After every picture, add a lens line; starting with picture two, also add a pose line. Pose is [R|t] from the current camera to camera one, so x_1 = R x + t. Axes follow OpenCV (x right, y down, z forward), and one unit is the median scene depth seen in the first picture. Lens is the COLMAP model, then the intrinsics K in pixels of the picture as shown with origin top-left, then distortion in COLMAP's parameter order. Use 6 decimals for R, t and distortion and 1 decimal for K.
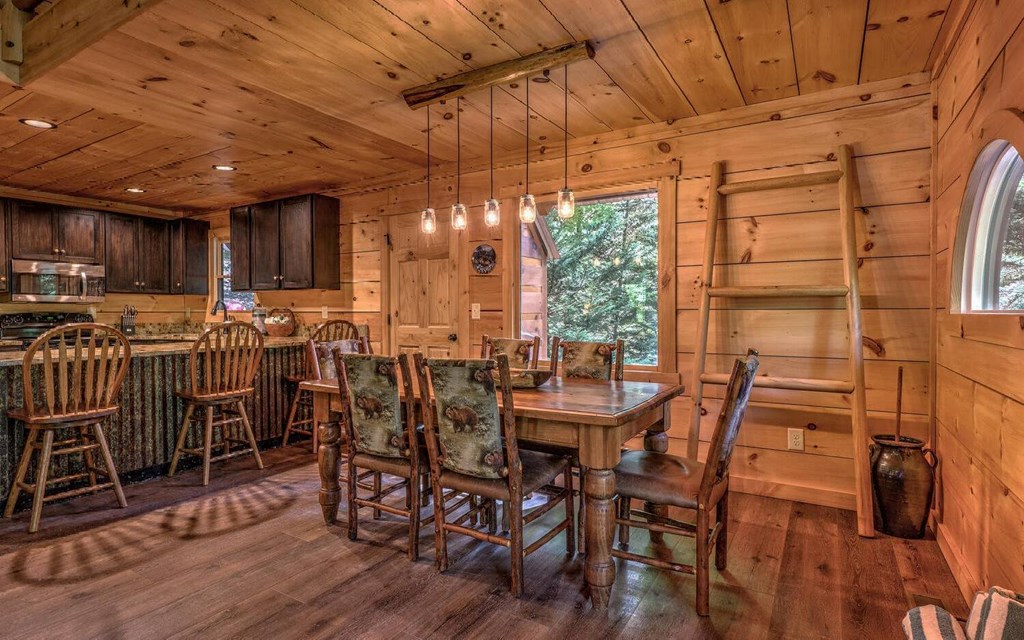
lens RADIAL K [[519.8, 0, 512.0], [0, 519.8, 320.0], [0, 0, 1]] dist [0.001241, -0.000467]
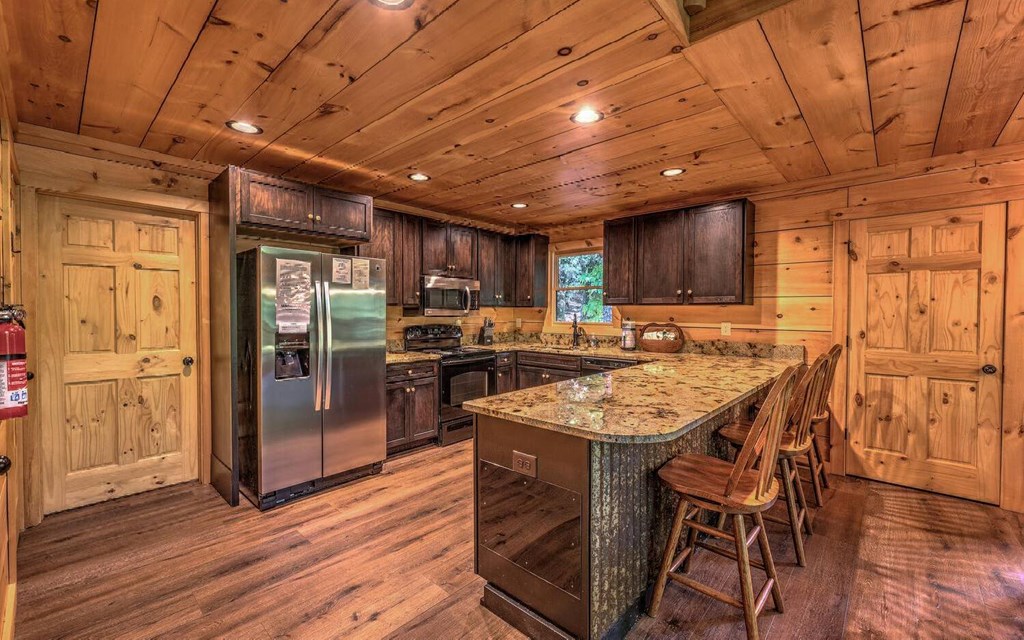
lens RADIAL K [[418.0, 0, 512.0], [0, 418.0, 320.0], [0, 0, 1]] dist [0.000585, 0.000099]
pose [[0.980331, 0.011267, -0.197041, -0.661280], [-0.010004, 0.999923, 0.007408, -0.036679], [0.197109, -0.005291, 0.980367, 0.223466]]
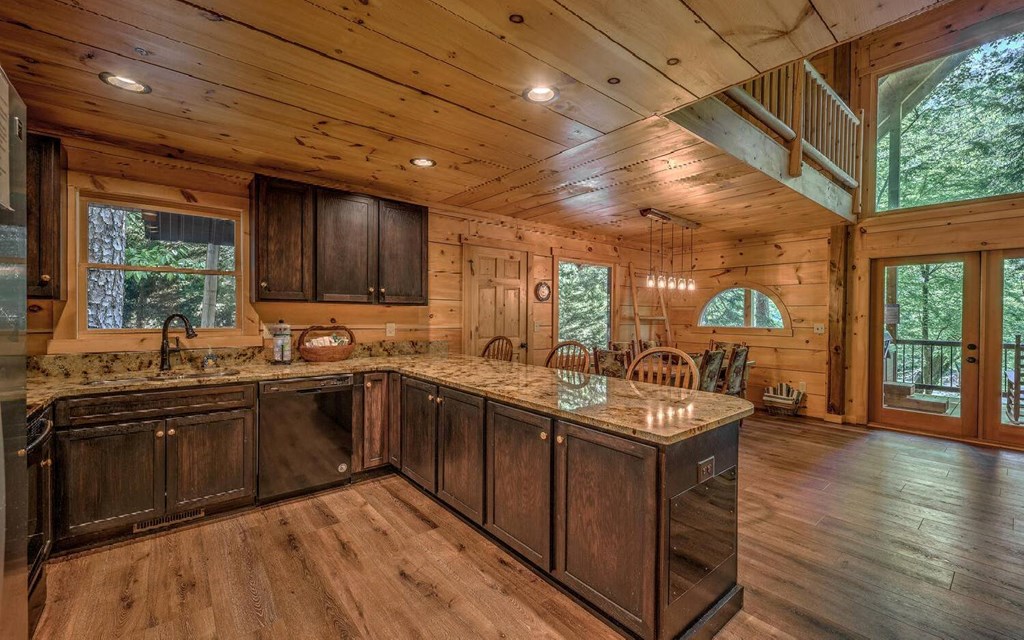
lens RADIAL K [[418.0, 0, 512.0], [0, 418.0, 320.0], [0, 0, 1]] dist [0.000585, 0.000099]
pose [[0.334680, -0.004908, 0.942319, -1.113668], [0.004626, 0.999983, 0.003566, -0.037126], [-0.942321, 0.003165, 0.334697, 0.618940]]
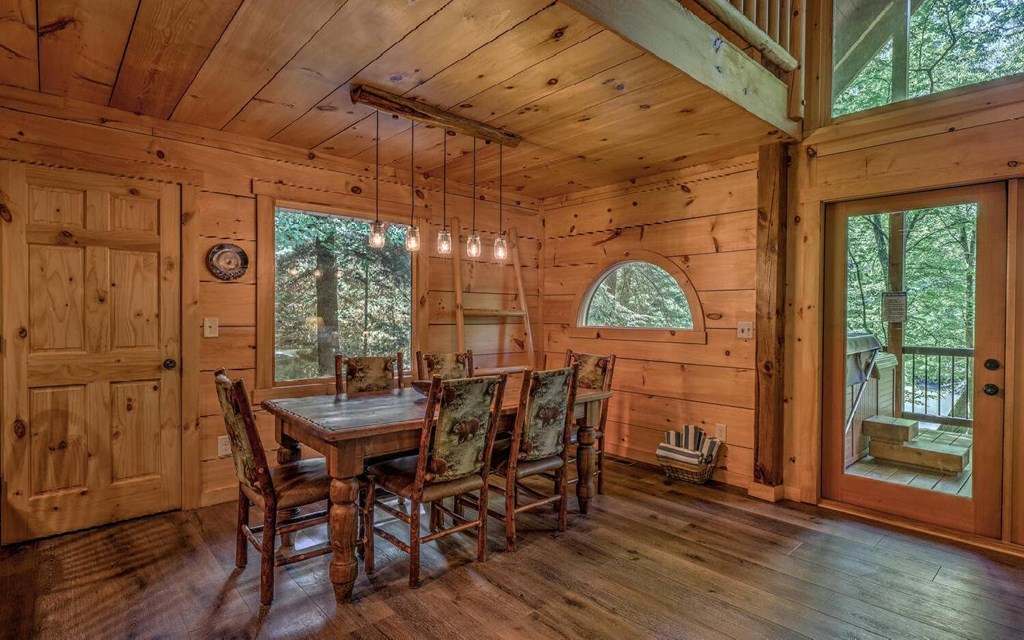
lens RADIAL K [[519.8, 0, 512.0], [0, 519.8, 320.0], [0, 0, 1]] dist [0.001241, -0.000467]
pose [[0.292247, -0.005029, 0.956330, -0.627467], [0.005286, 0.999979, 0.003643, -0.025991], [-0.956328, 0.003991, 0.292268, 0.318845]]
